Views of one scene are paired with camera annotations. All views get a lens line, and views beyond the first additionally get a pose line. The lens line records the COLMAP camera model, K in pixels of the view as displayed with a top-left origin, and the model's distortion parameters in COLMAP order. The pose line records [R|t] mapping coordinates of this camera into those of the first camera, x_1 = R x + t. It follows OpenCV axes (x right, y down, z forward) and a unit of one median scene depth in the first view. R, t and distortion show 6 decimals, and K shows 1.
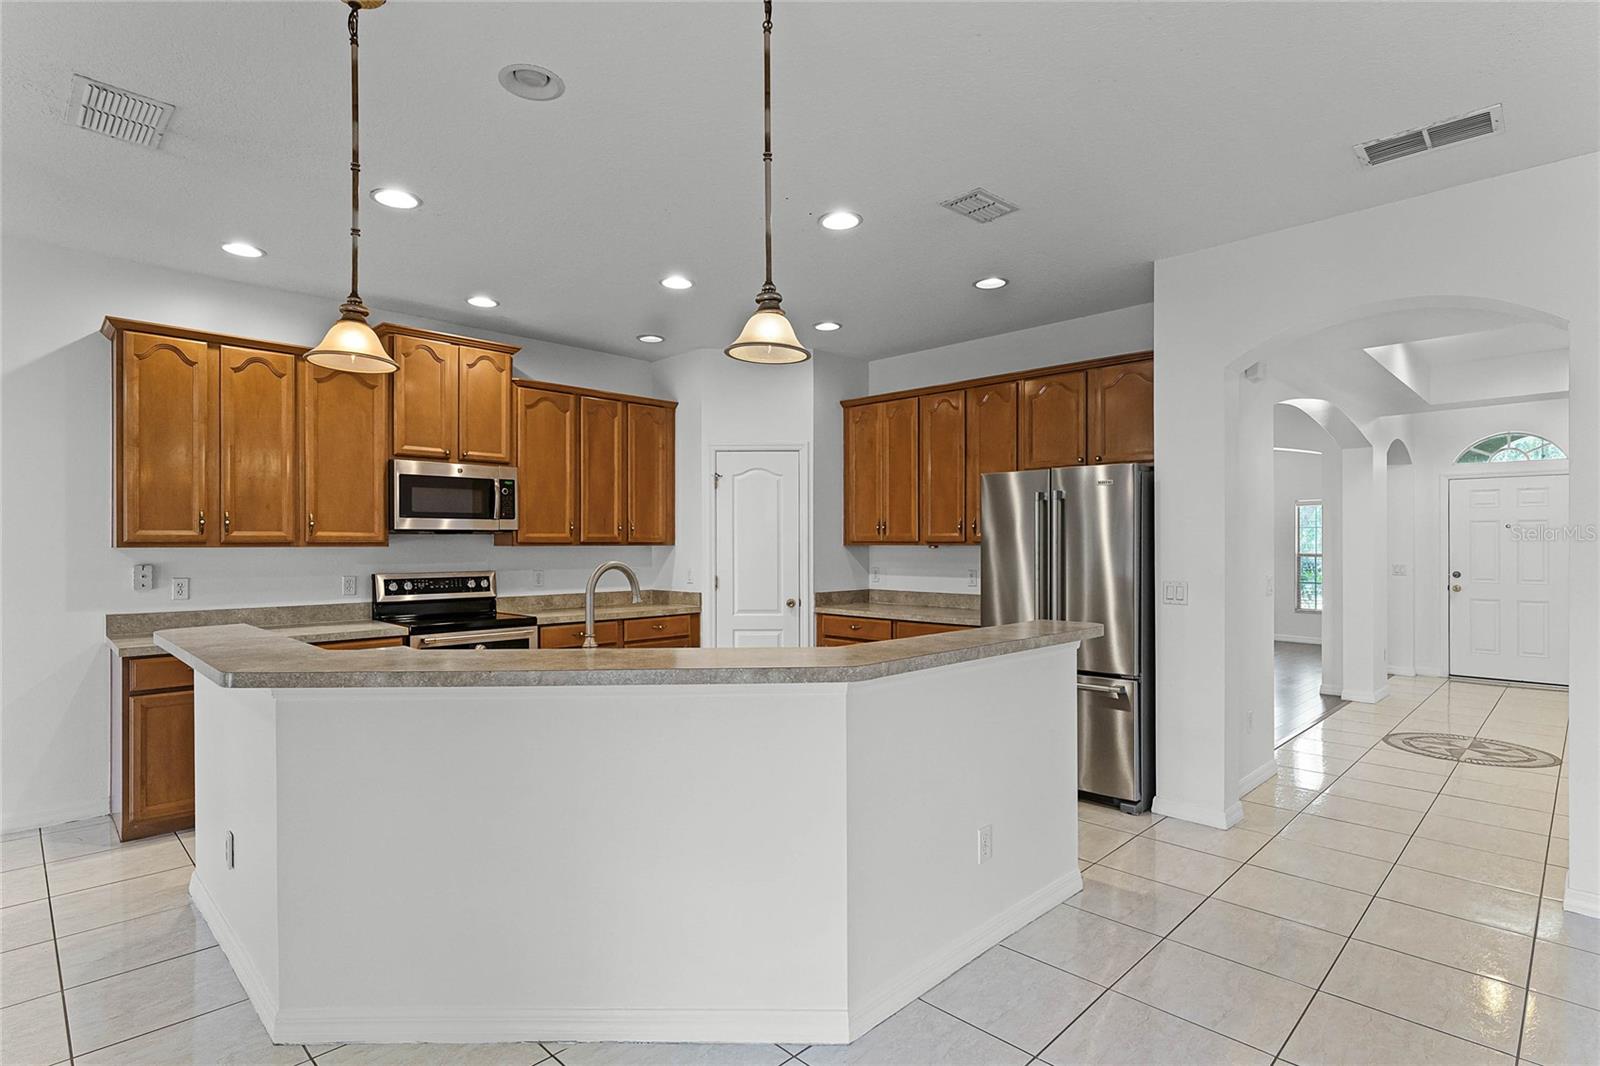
lens RADIAL K [[803.3, 0, 809.1], [0, 803.3, 551.8], [0, 0, 1]] dist [-0.003488, 0.000726]
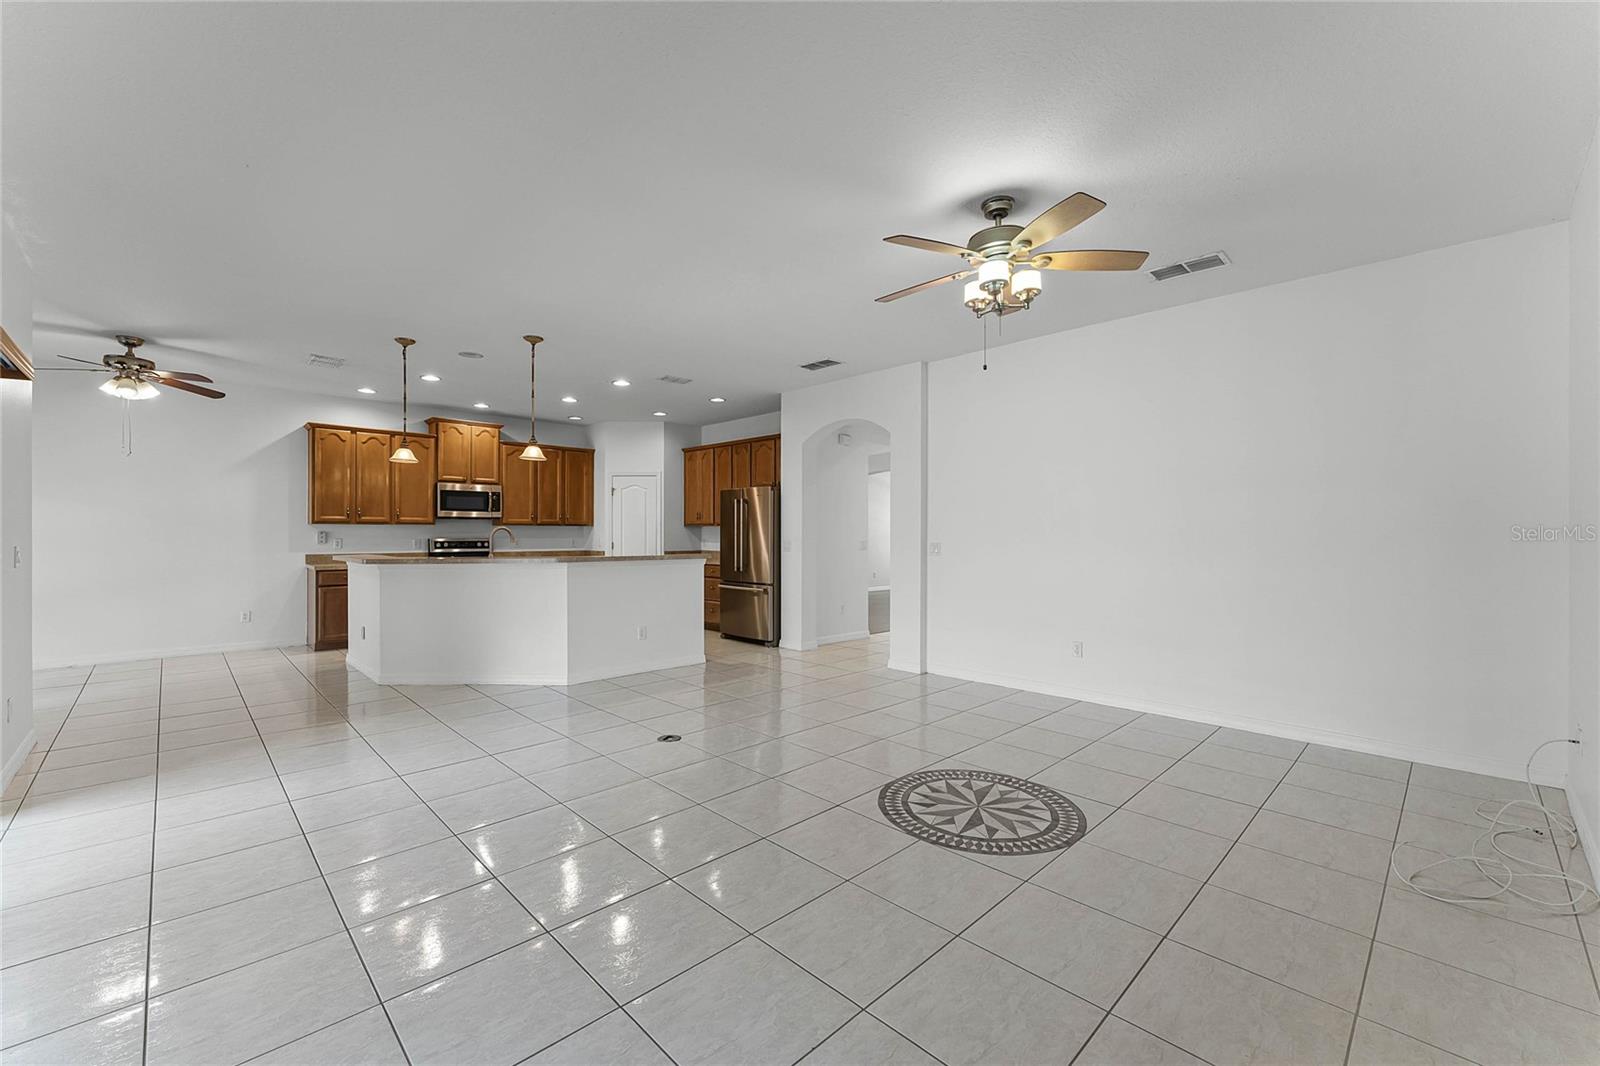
lens RADIAL K [[654.8, 0, 806.5], [0, 654.8, 539.7], [0, 0, 1]] dist [-0.009110, -0.000485]
pose [[0.999902, 0.001669, -0.013917, 0.461141], [-0.001699, 0.999996, -0.002141, 0.033879], [0.013913, 0.002165, 0.999901, -0.675852]]
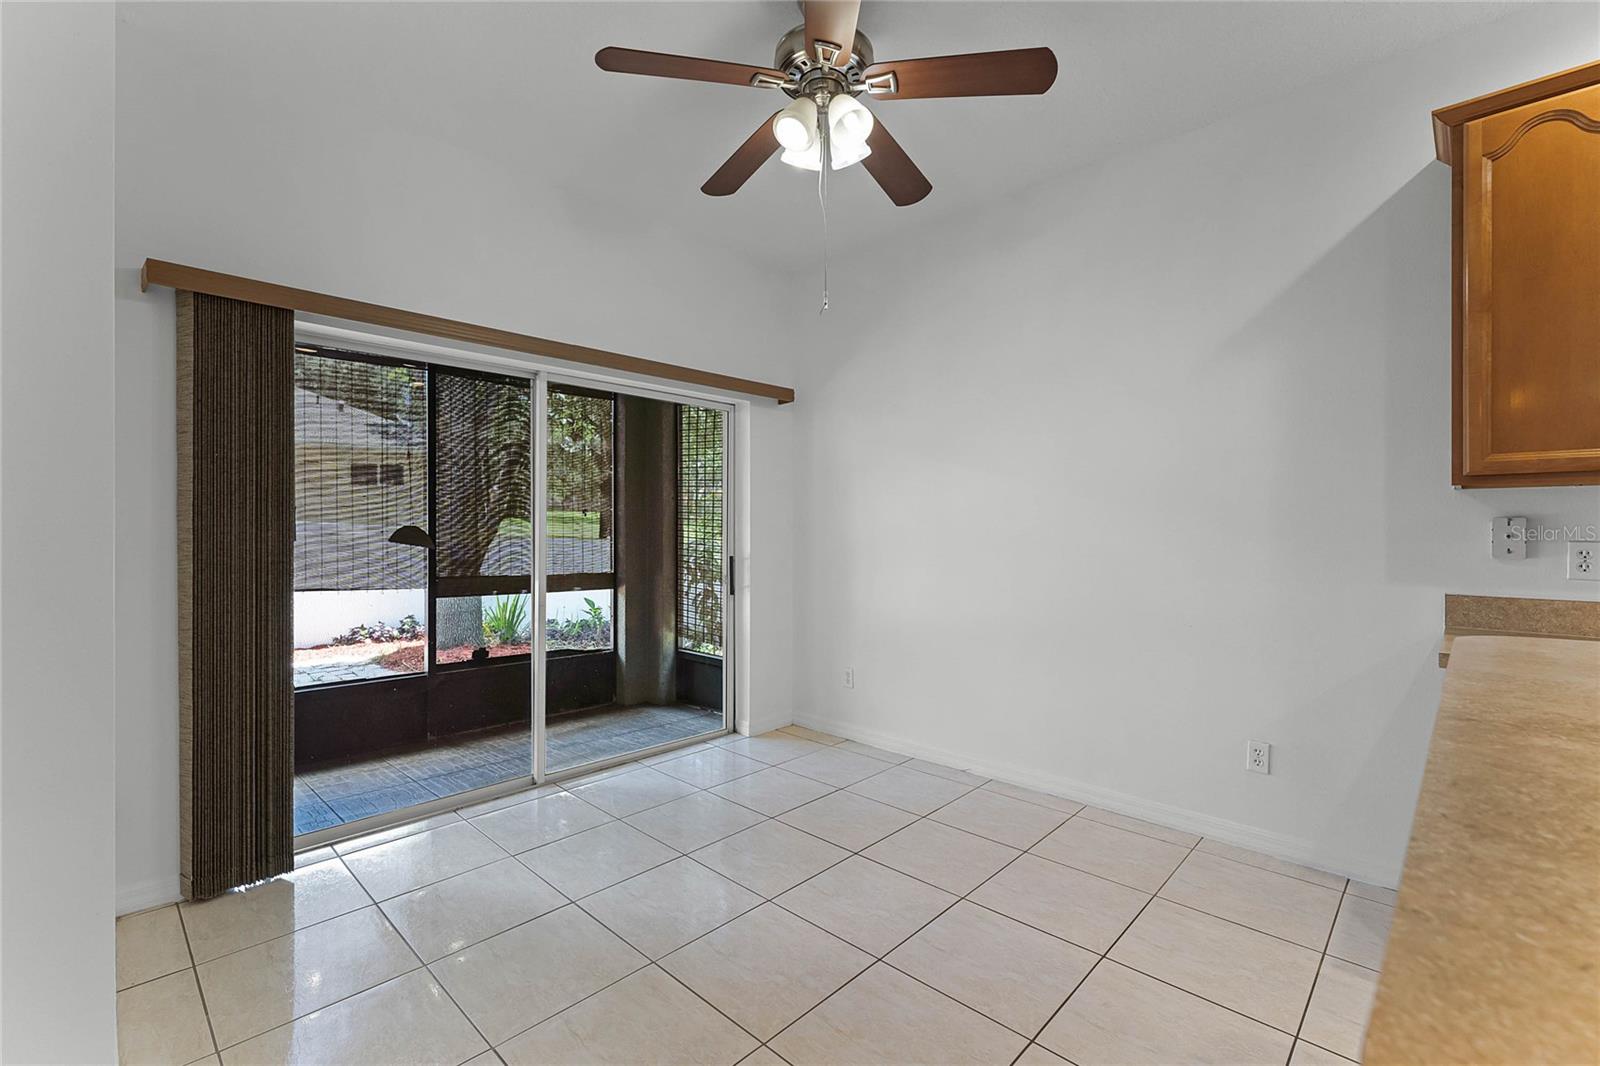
lens RADIAL K [[674.9, 0, 788.7], [0, 674.9, 523.7], [0, 0, 1]] dist [0.002157, -0.001770]
pose [[0.005646, -0.008233, -0.999950, -0.291263], [-0.008183, 0.999932, -0.008279, 0.026432], [0.999951, 0.008229, 0.005578, 0.405576]]
